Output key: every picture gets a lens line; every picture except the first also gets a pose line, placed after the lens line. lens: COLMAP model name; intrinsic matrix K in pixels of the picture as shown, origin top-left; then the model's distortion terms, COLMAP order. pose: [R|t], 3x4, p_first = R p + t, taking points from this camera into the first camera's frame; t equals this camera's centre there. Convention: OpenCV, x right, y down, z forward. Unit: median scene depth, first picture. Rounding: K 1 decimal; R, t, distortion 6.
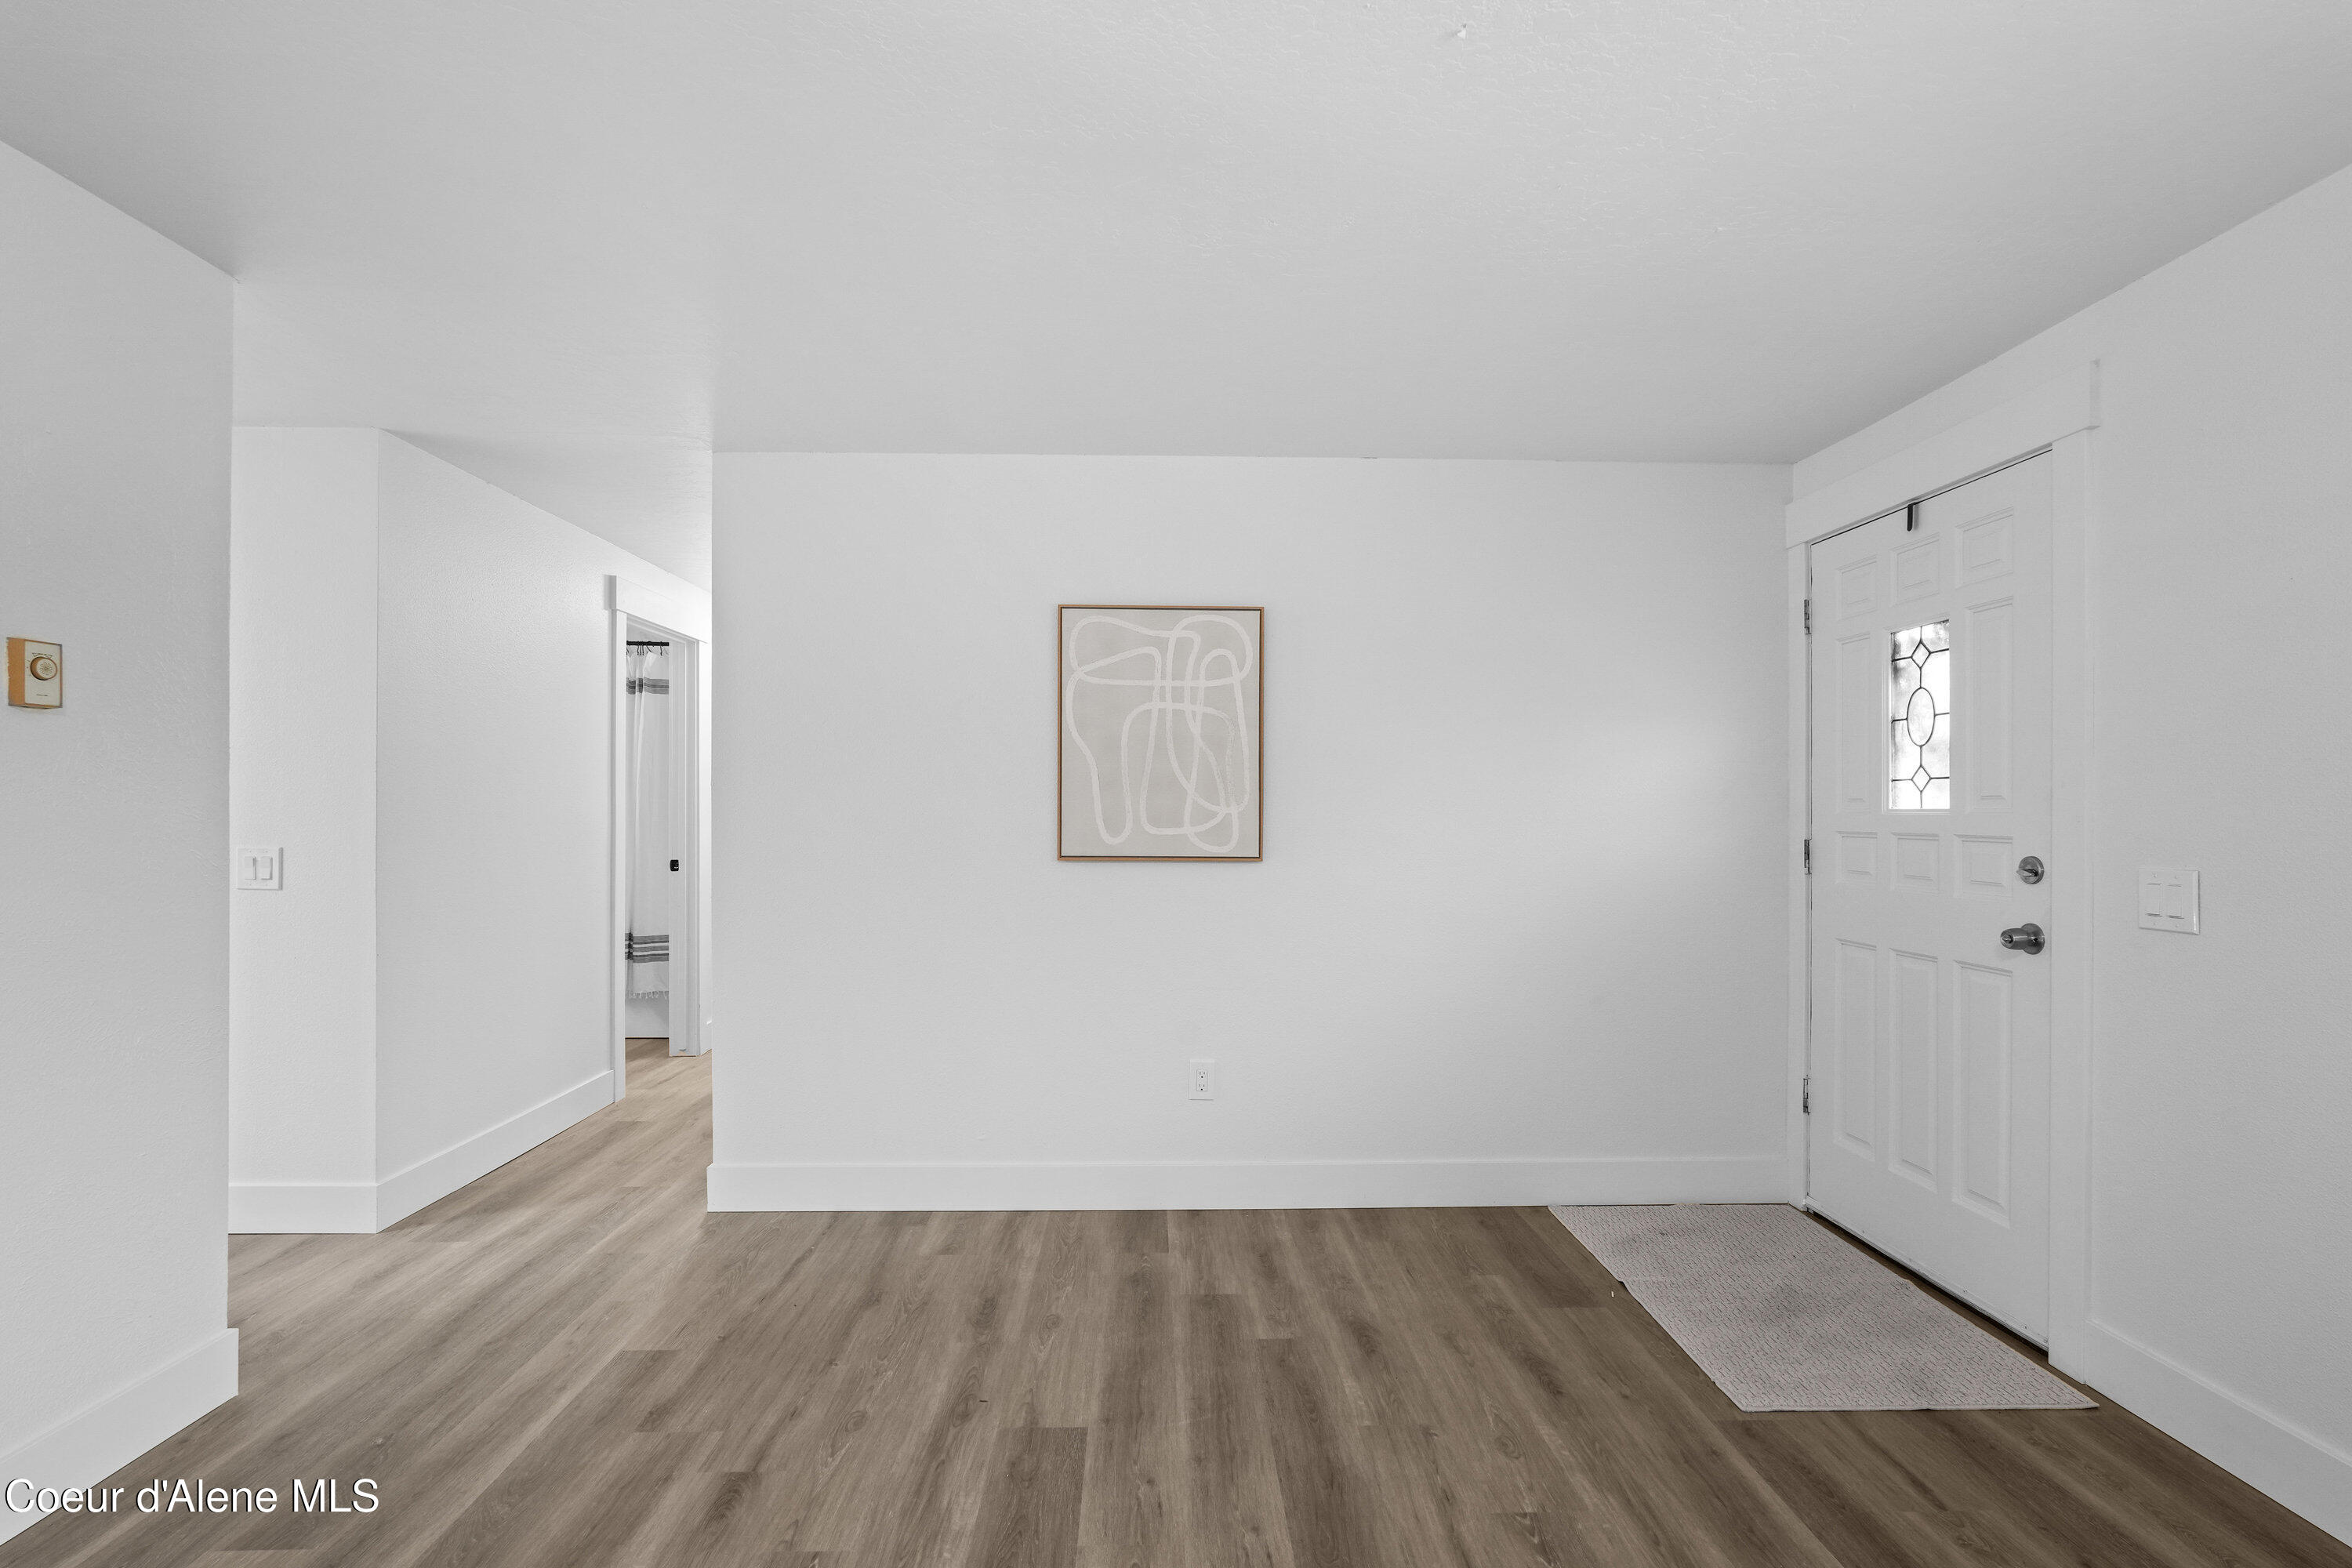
lens RADIAL K [[1092.8, 0, 1183.2], [0, 1092.8, 807.8], [0, 0, 1]] dist [-0.010533, 0.000382]
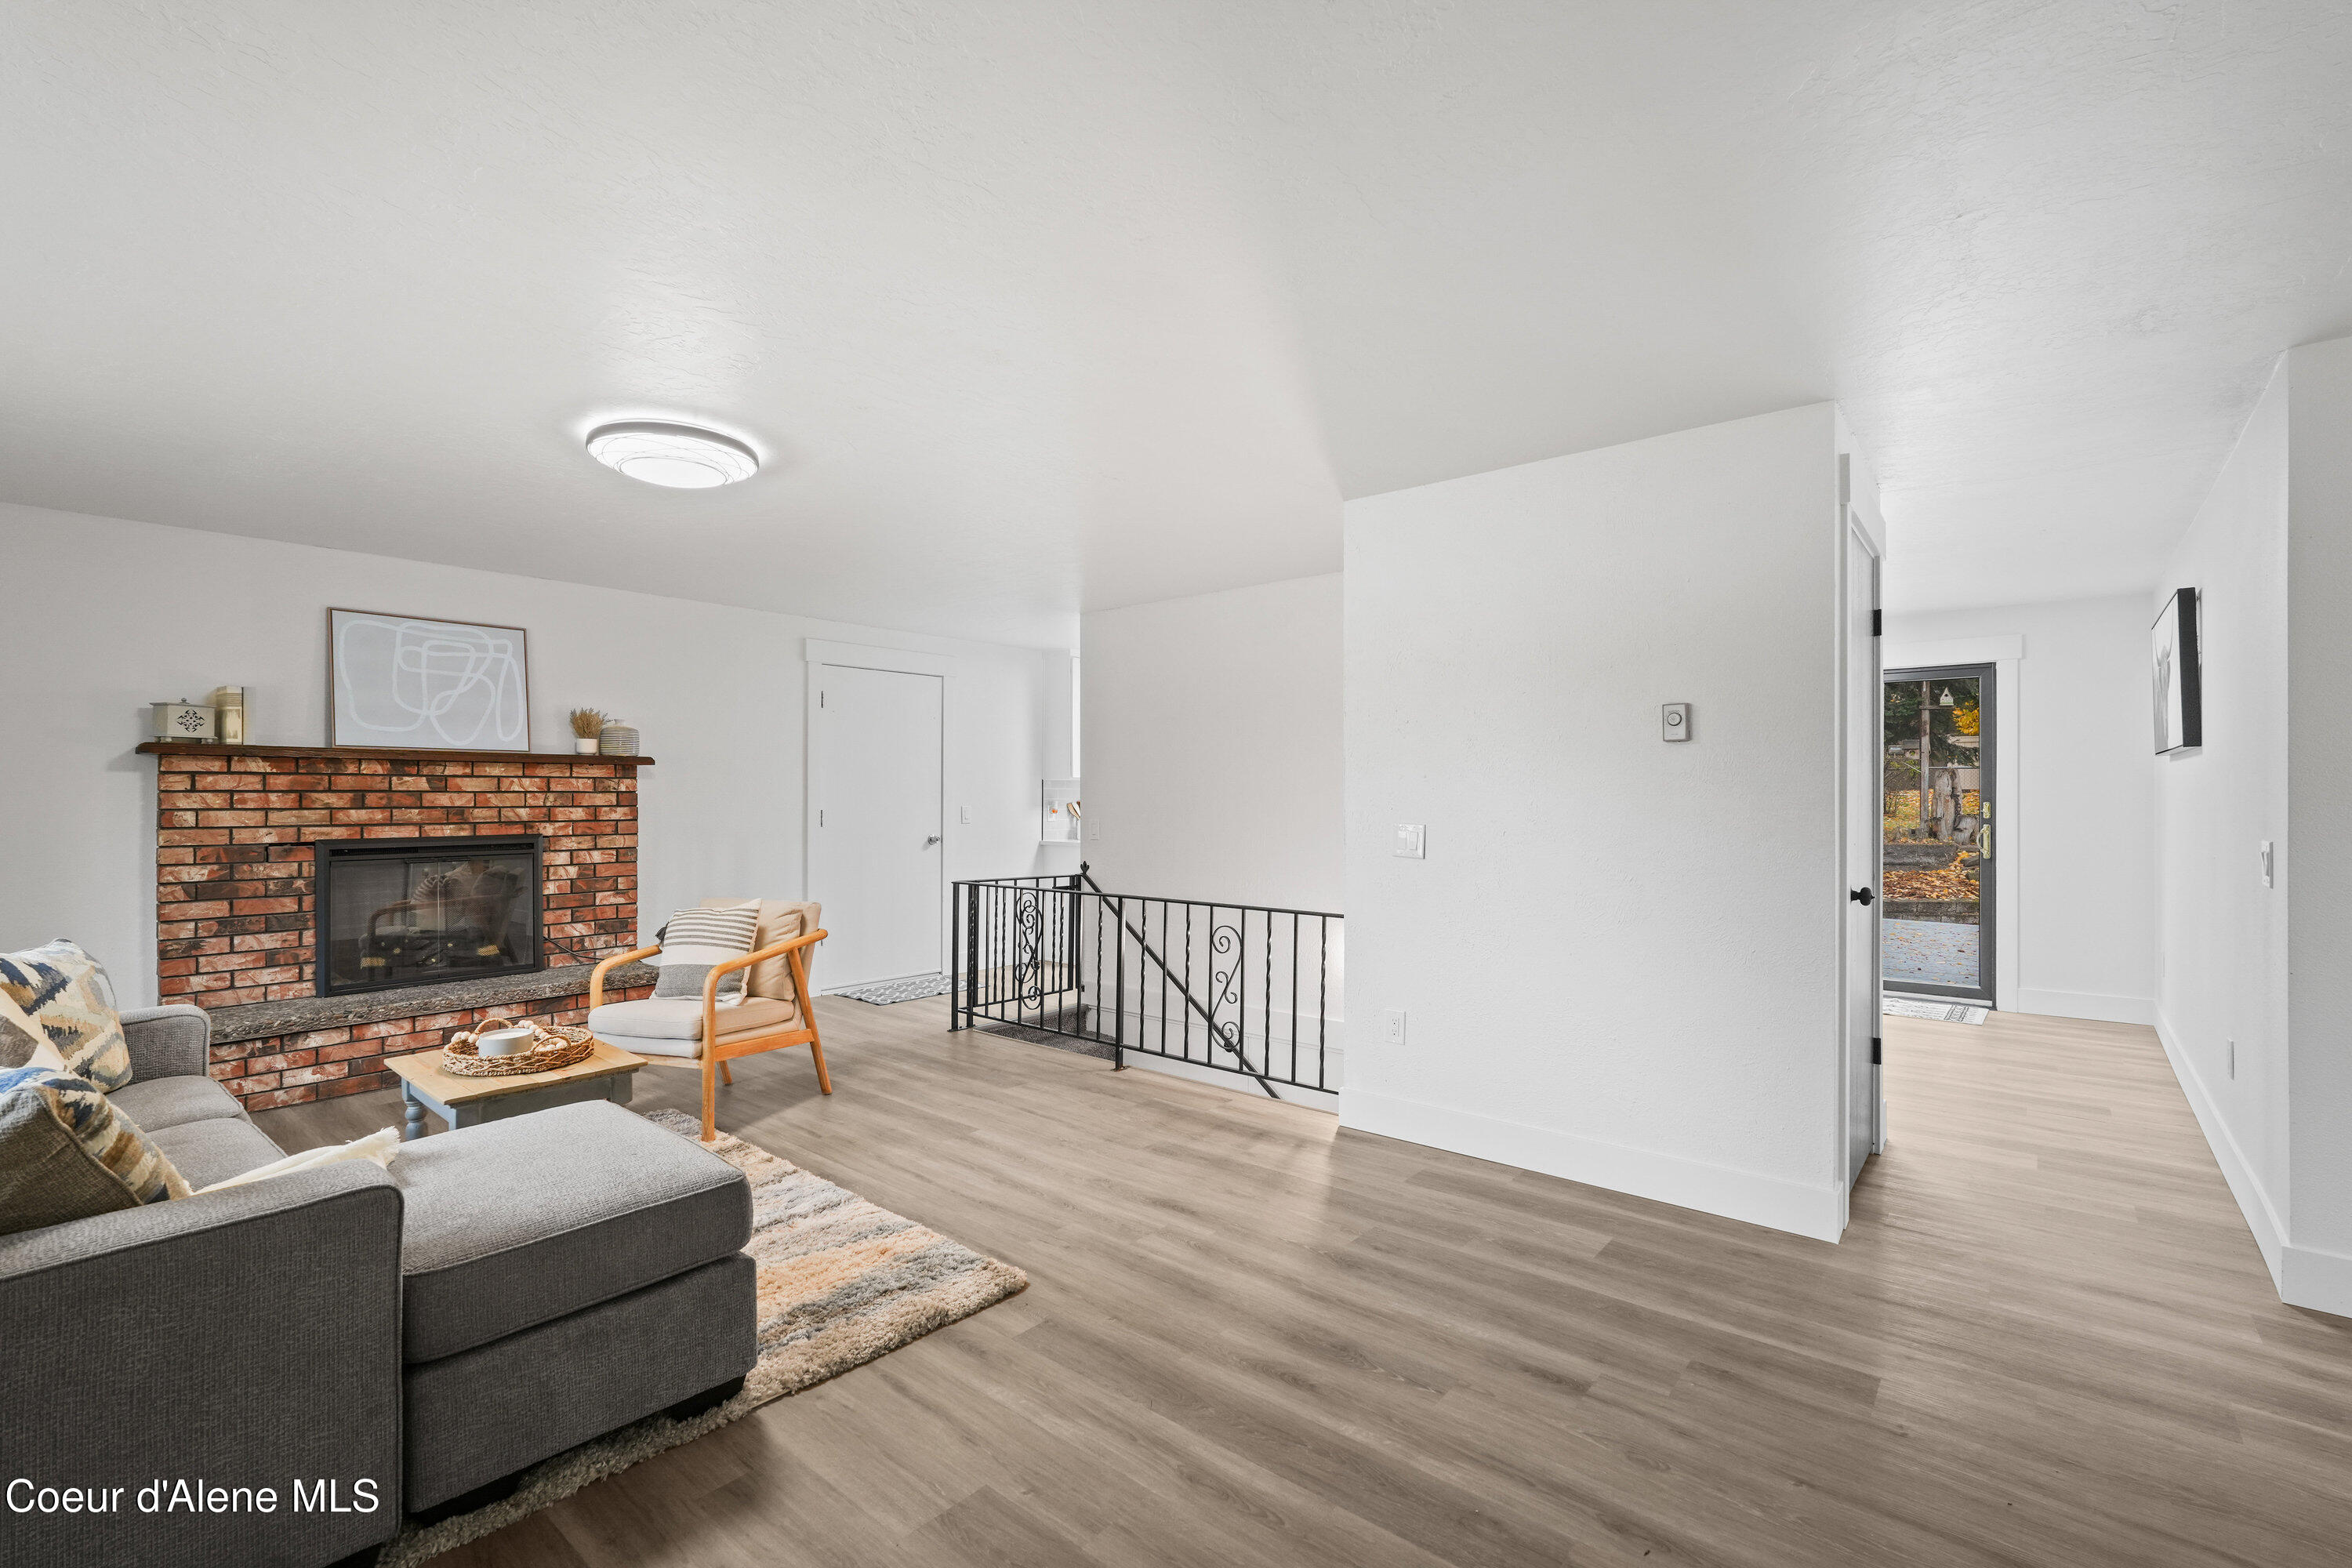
lens RADIAL K [[1032.8, 0, 1180.7], [0, 1032.8, 799.4], [0, 0, 1]] dist [-0.014537, 0.006470]
pose [[-0.669201, -0.007933, -0.743039, 0.394531], [-0.003384, 0.999965, -0.007627, 0.010415], [0.743074, -0.002590, -0.669205, 0.837982]]
